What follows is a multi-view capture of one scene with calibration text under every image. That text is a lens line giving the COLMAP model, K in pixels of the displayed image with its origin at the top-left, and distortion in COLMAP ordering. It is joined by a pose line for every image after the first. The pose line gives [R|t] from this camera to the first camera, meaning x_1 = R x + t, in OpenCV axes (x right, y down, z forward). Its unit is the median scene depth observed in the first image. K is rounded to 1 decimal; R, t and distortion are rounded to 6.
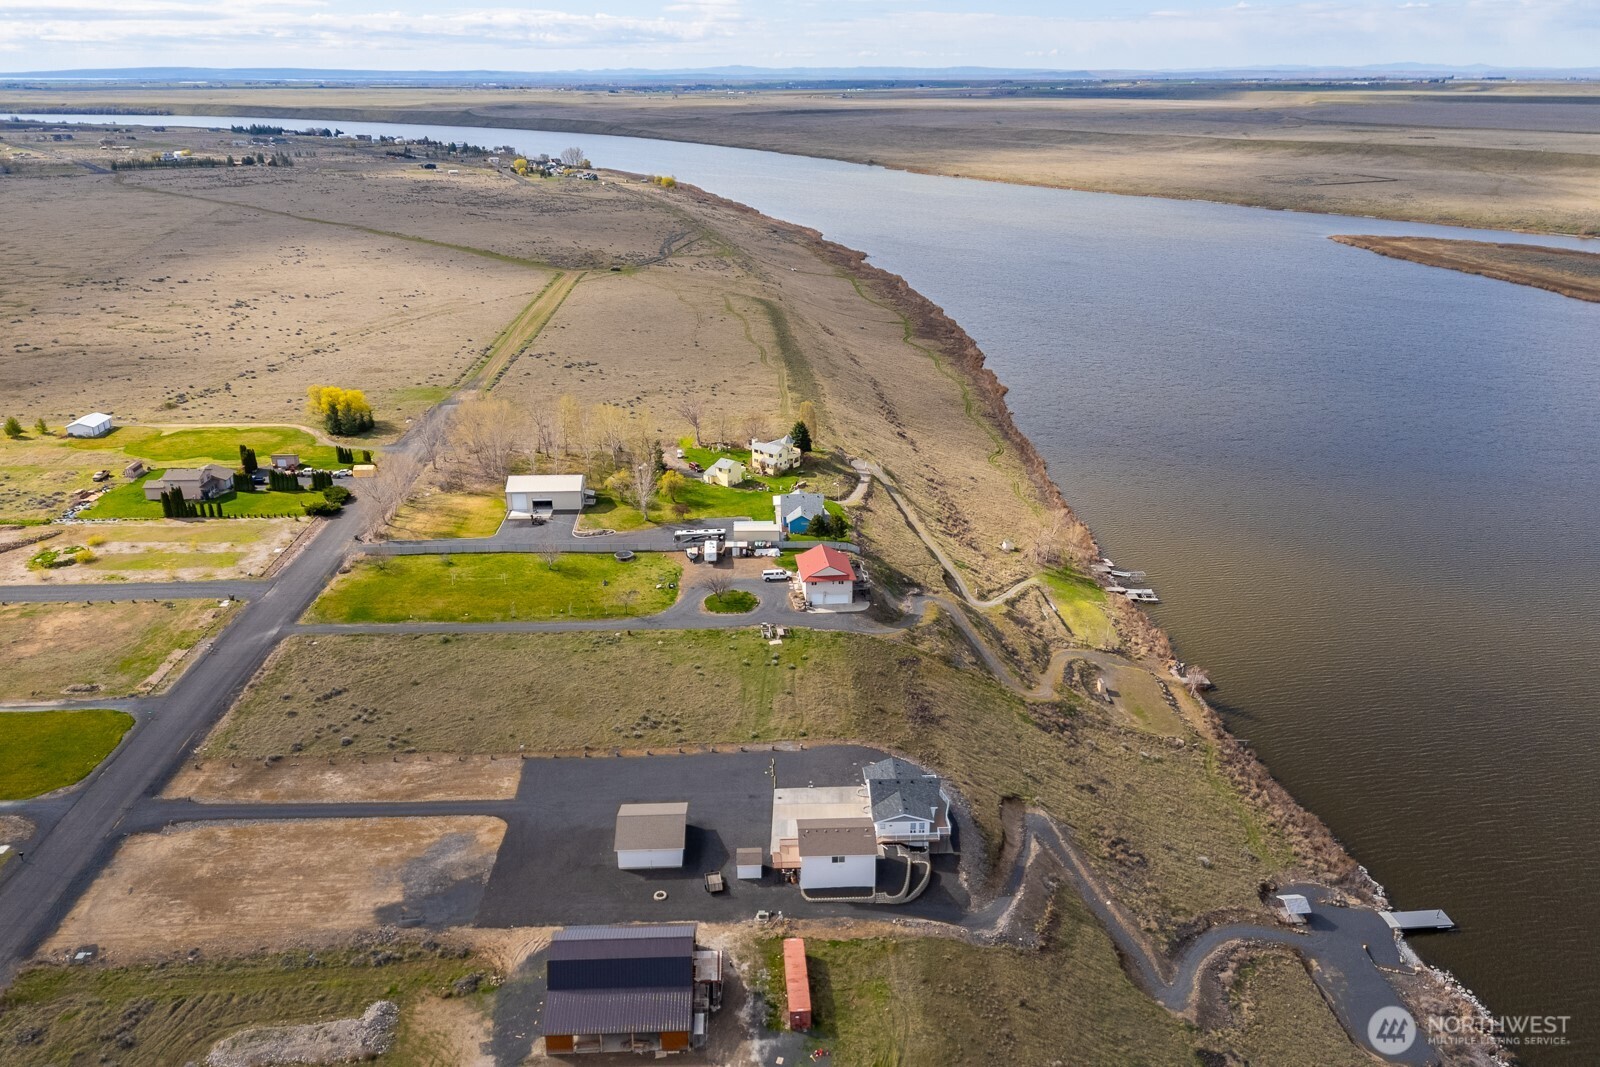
lens RADIAL K [[1190.2, 0, 799.5], [0, 1190.2, 509.6], [0, 0, 1]] dist [0.077155, -0.081376]
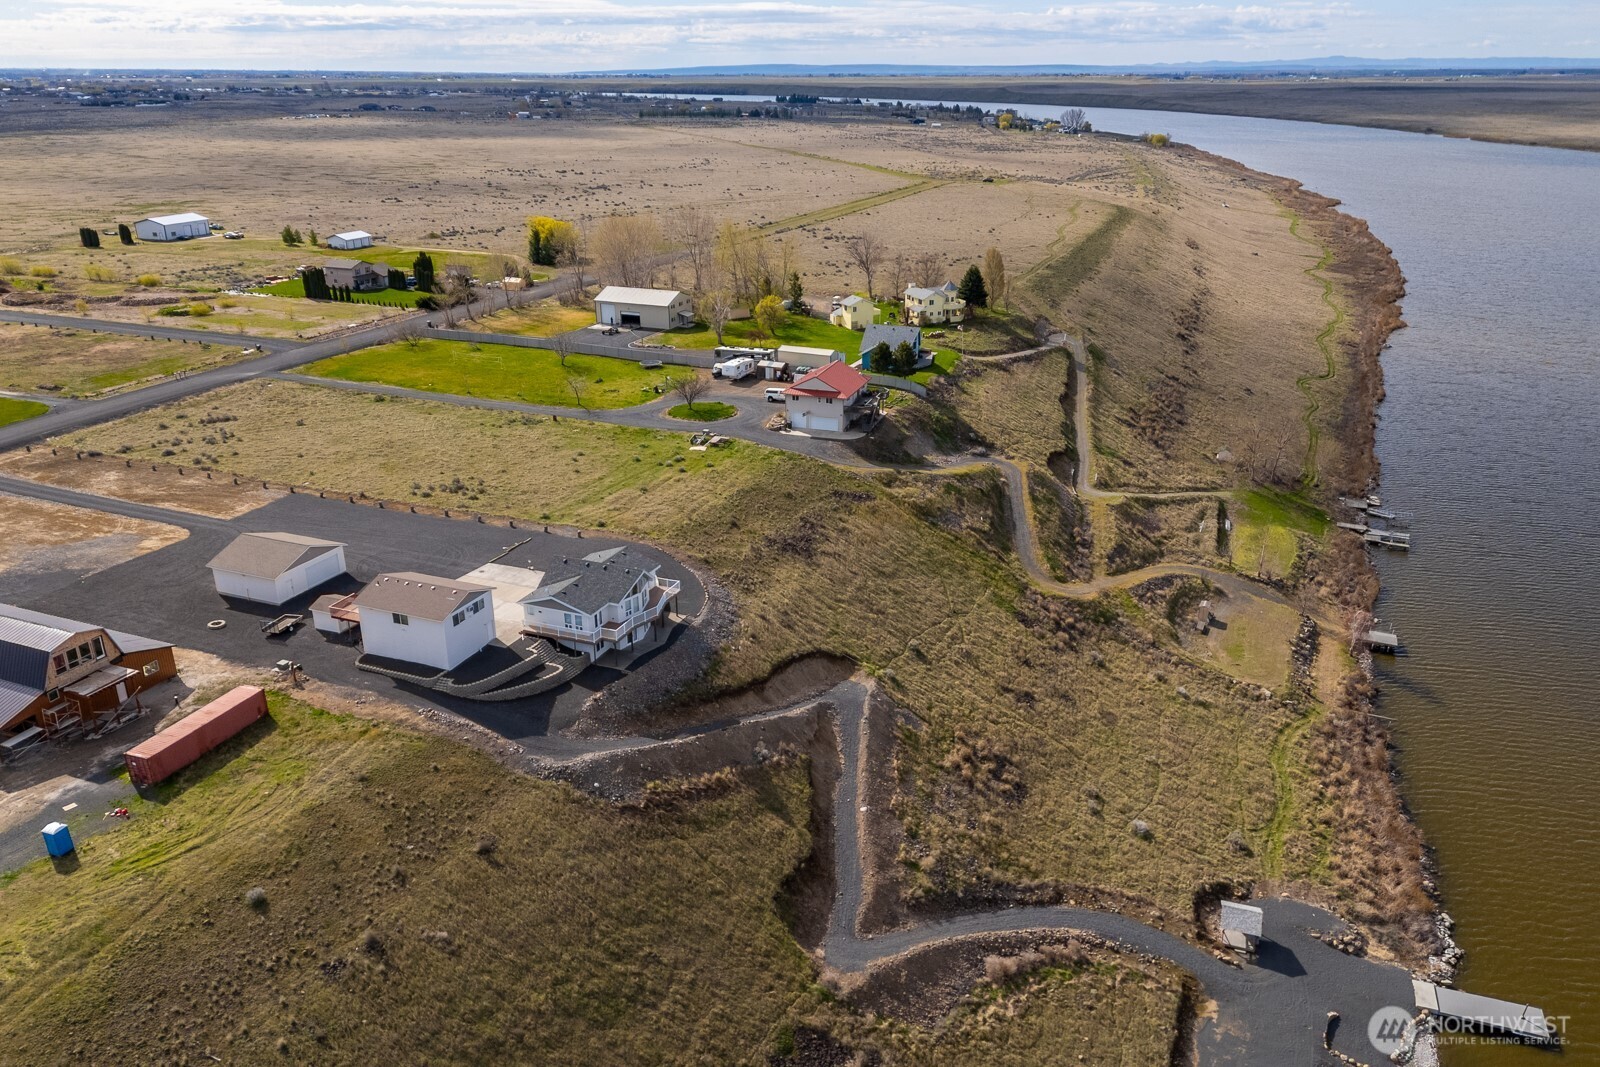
lens RADIAL K [[1190.2, 0, 801.5], [0, 1190.2, 557.6], [0, 0, 1]] dist [0.077155, -0.081376]
pose [[0.904790, 0.160085, -0.394624, 0.346710], [-0.145518, 0.987099, 0.066788, 0.115422], [0.400225, -0.003004, 0.916412, 0.295145]]
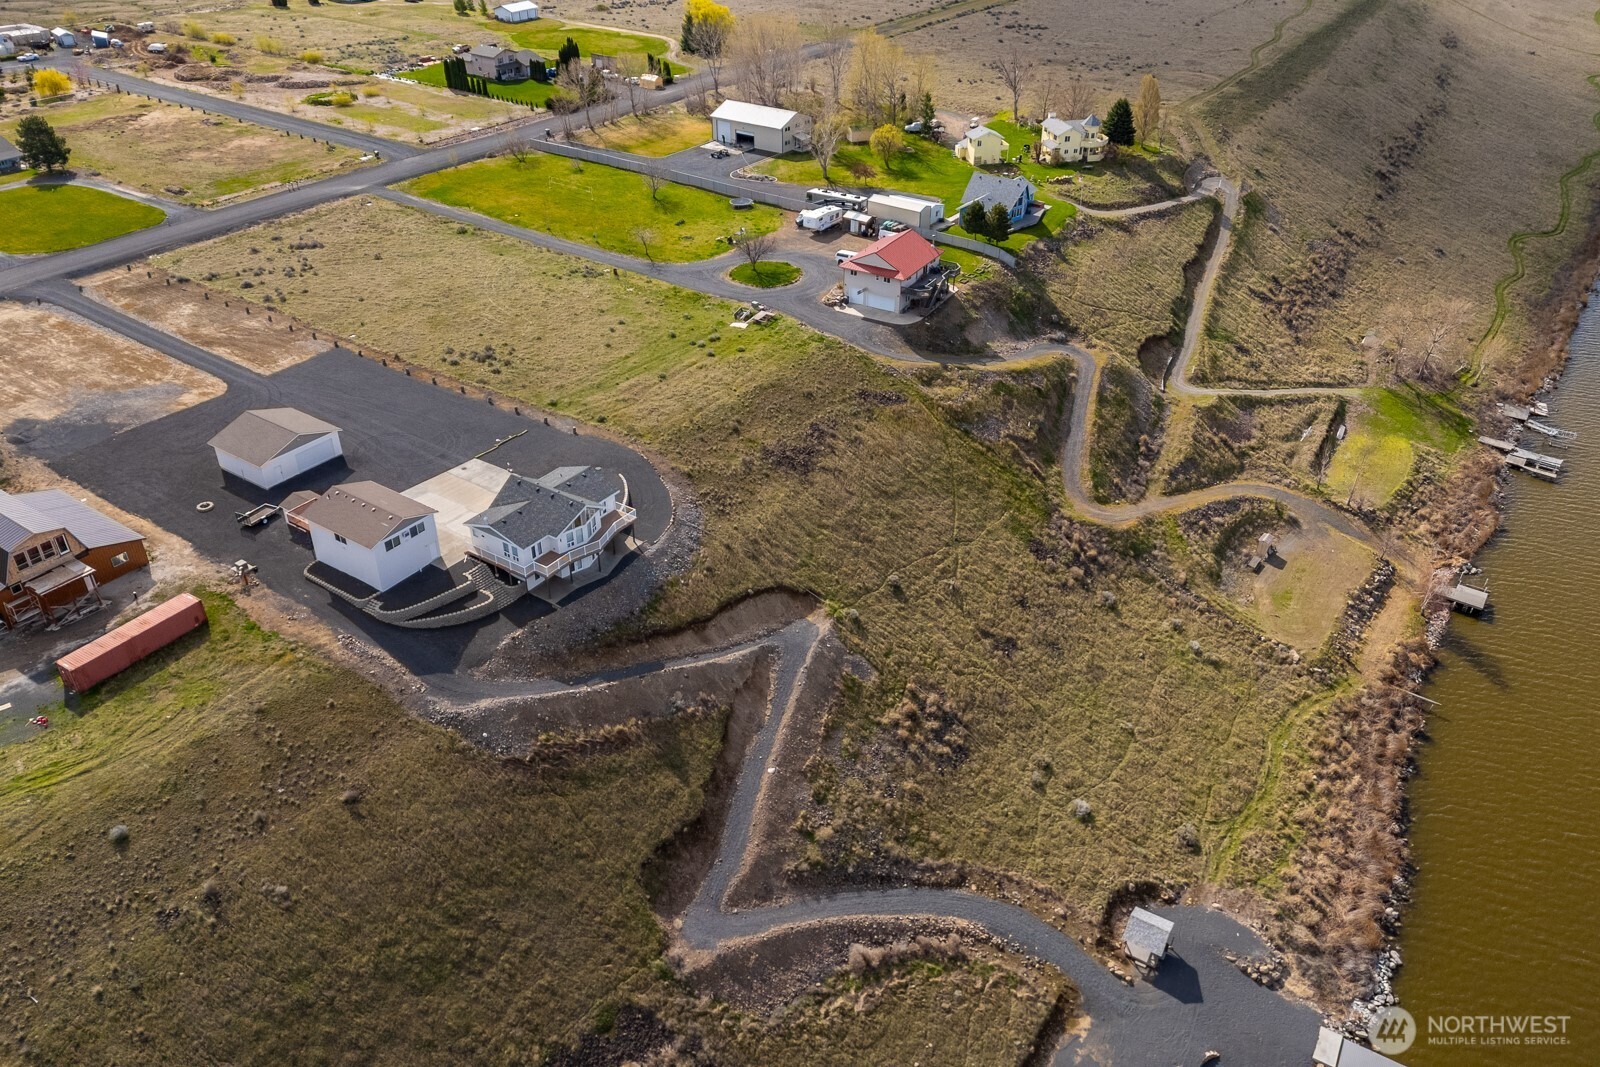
lens RADIAL K [[1190.2, 0, 805.3], [0, 1190.2, 502.3], [0, 0, 1]] dist [0.077155, -0.081376]
pose [[0.800744, 0.320248, -0.506211, 0.417483], [-0.214198, 0.942292, 0.257304, 0.013061], [0.559400, -0.097605, 0.823131, 0.367924]]
